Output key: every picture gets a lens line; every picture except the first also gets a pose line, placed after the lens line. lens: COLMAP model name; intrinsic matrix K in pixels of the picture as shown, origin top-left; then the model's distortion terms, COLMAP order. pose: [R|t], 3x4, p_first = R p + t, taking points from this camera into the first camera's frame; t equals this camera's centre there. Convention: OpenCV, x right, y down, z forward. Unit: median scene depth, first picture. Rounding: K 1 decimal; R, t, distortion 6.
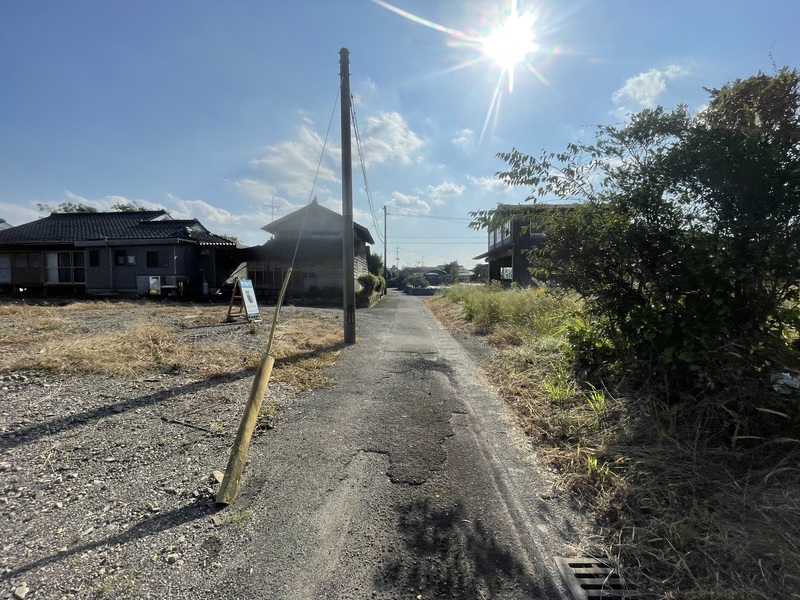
lens RADIAL K [[327.5, 0, 399.5], [0, 327.5, 299.4], [0, 0, 1]] dist [0.002149, 0.000406]
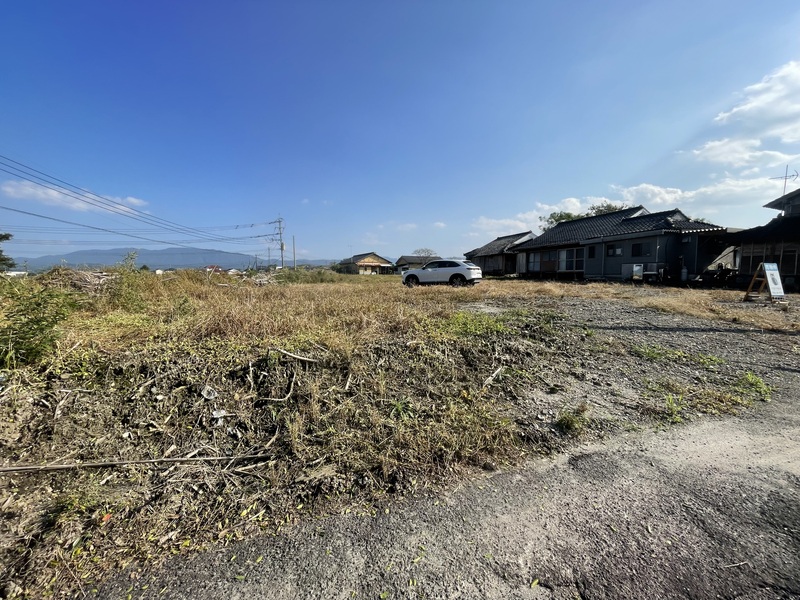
lens RADIAL K [[325.4, 0, 387.9], [0, 325.4, 297.0], [0, 0, 1]] dist [-0.014001, -0.000021]
pose [[0.360107, 0.065973, -0.930575, 0.025012], [-0.042458, 0.997622, 0.054296, 0.022037], [0.931944, 0.019958, 0.362052, -0.248690]]
